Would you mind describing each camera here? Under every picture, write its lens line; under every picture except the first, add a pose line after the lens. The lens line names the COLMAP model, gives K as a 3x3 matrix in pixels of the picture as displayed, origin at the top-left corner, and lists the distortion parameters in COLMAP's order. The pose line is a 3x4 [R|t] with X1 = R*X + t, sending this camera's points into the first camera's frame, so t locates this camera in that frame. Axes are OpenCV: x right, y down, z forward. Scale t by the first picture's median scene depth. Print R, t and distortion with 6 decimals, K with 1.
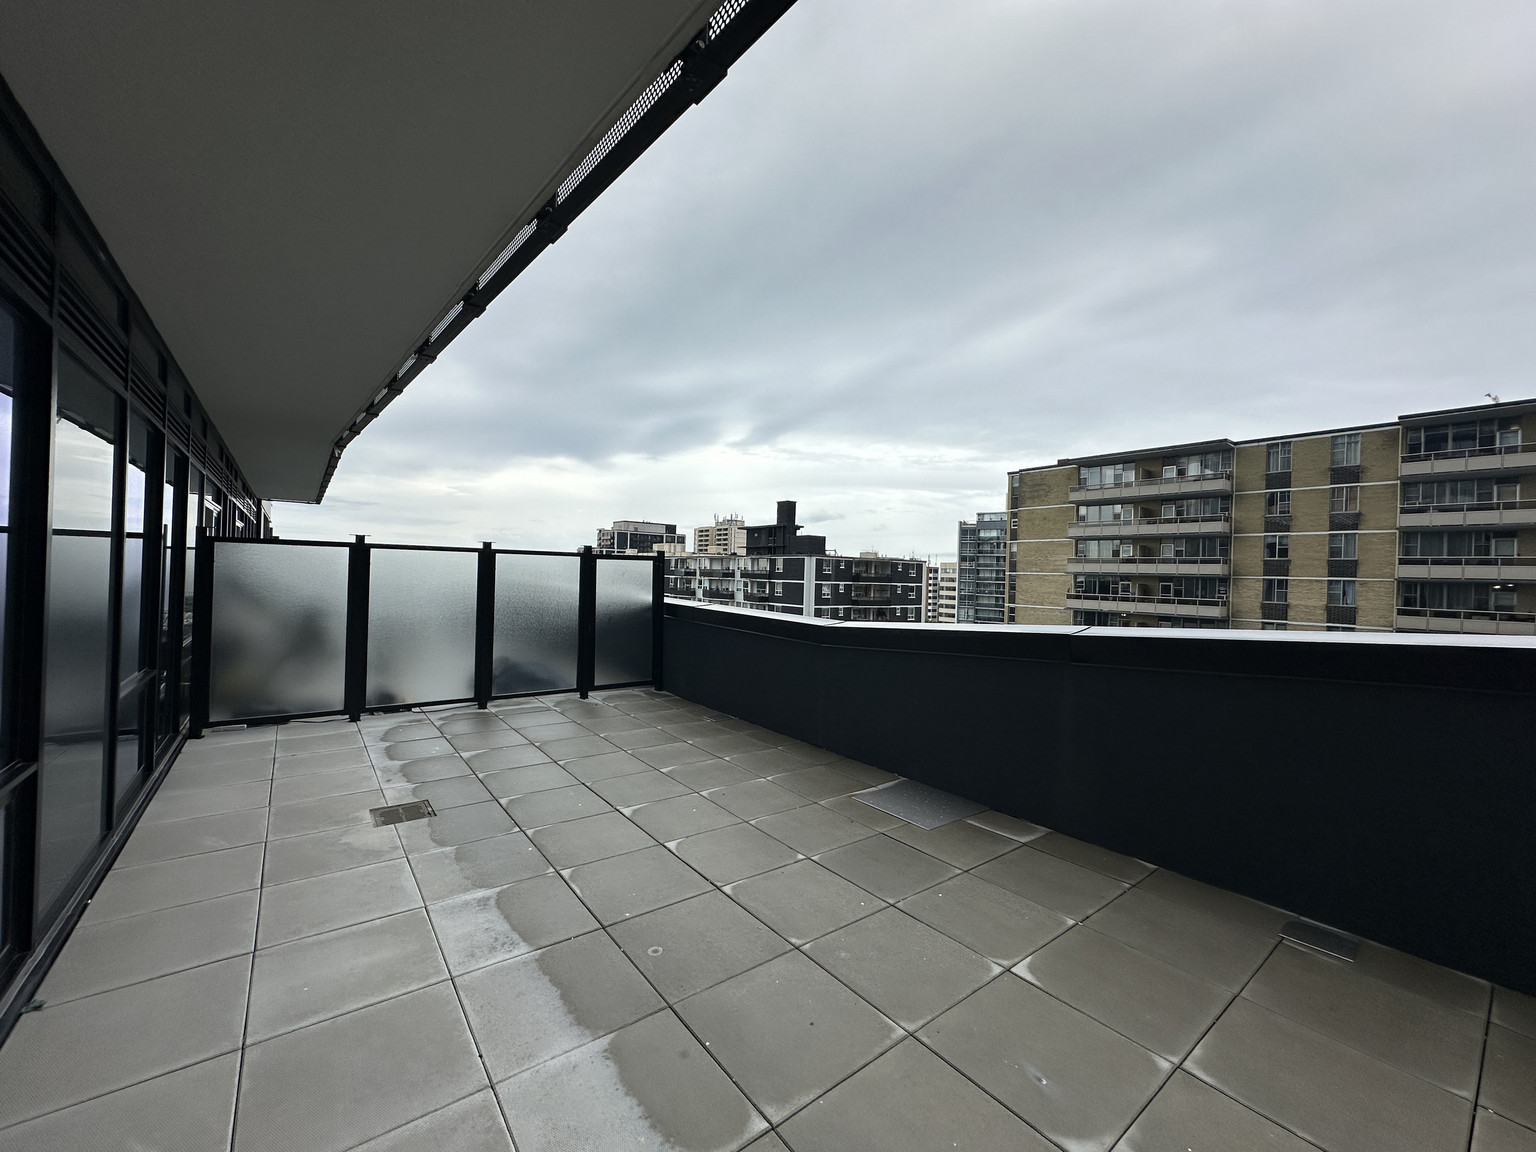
lens RADIAL K [[611.2, 0, 767.4], [0, 611.2, 574.4], [0, 0, 1]] dist [-0.003906, 0.000967]
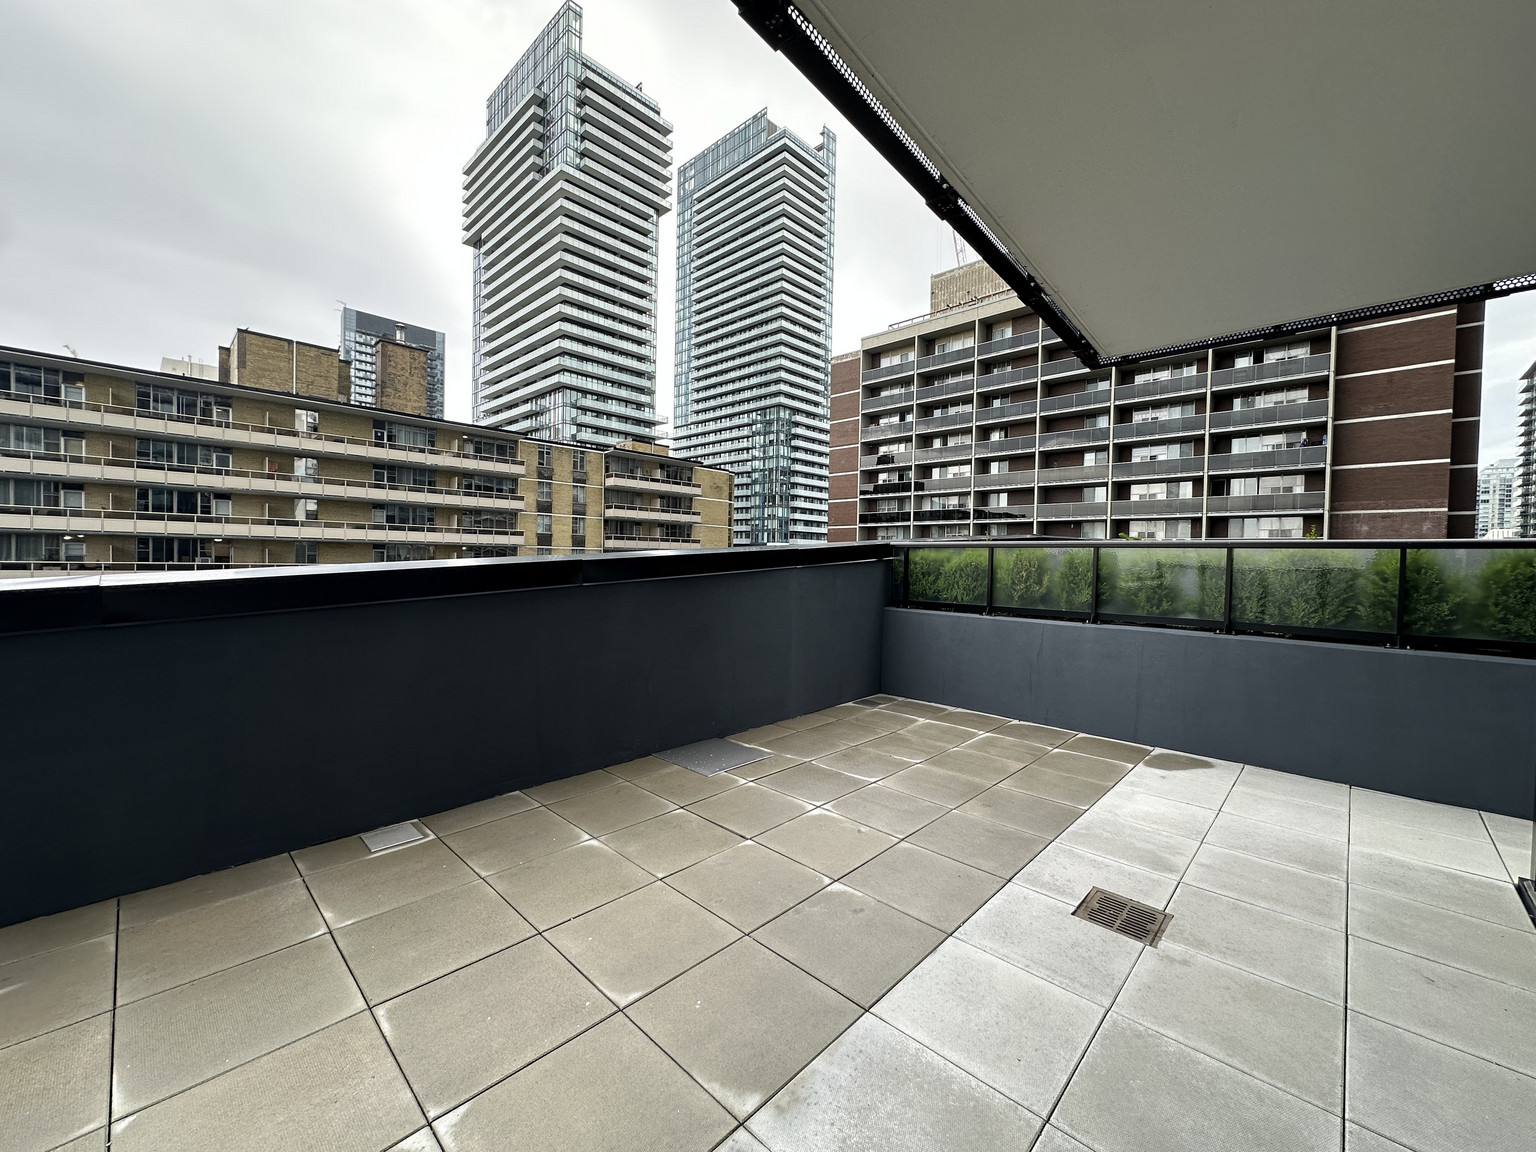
lens RADIAL K [[611.2, 0, 768.4], [0, 611.2, 573.4], [0, 0, 1]] dist [-0.003906, 0.000967]
pose [[-0.147174, -0.053713, 0.987651, 0.009220], [-0.024072, 0.998423, 0.050712, 0.000391], [-0.988818, -0.016311, -0.148234, -0.016020]]
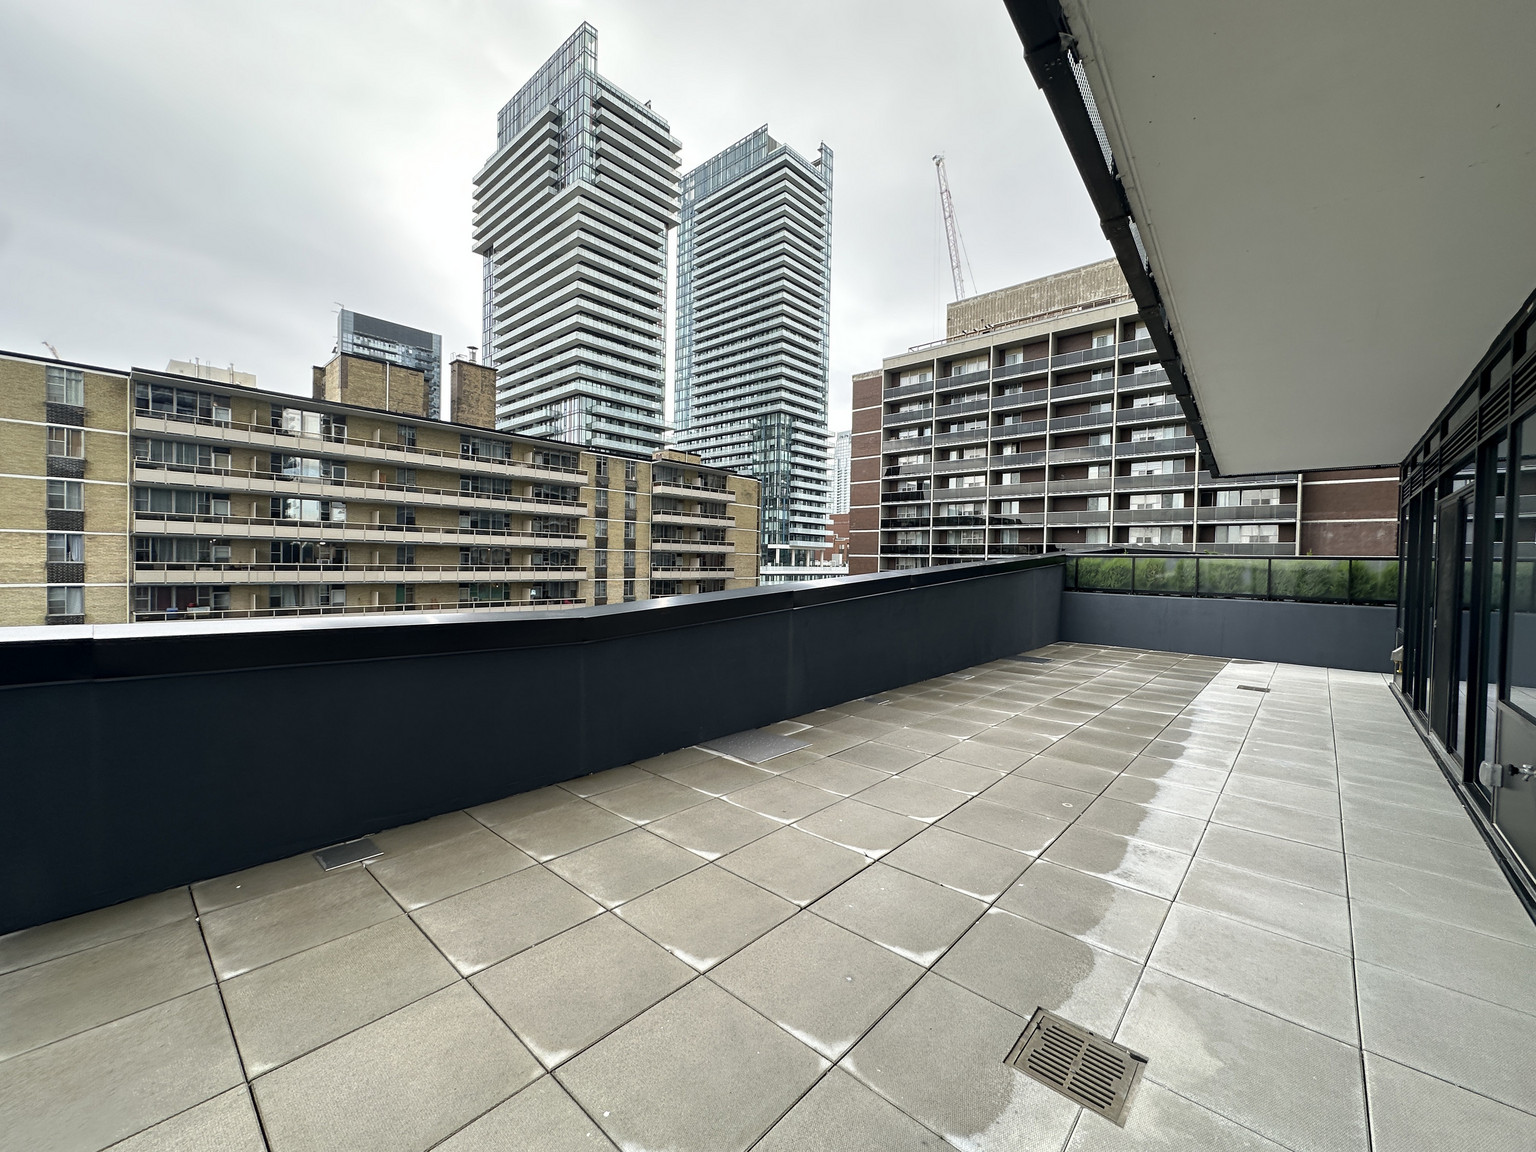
lens RADIAL K [[611.2, 0, 767.8], [0, 611.2, 573.1], [0, 0, 1]] dist [-0.003906, 0.000967]
pose [[-0.177168, -0.052077, 0.982802, -0.134115], [-0.025607, 0.998505, 0.048292, -0.002616], [-0.983847, -0.016611, -0.178237, 0.176472]]
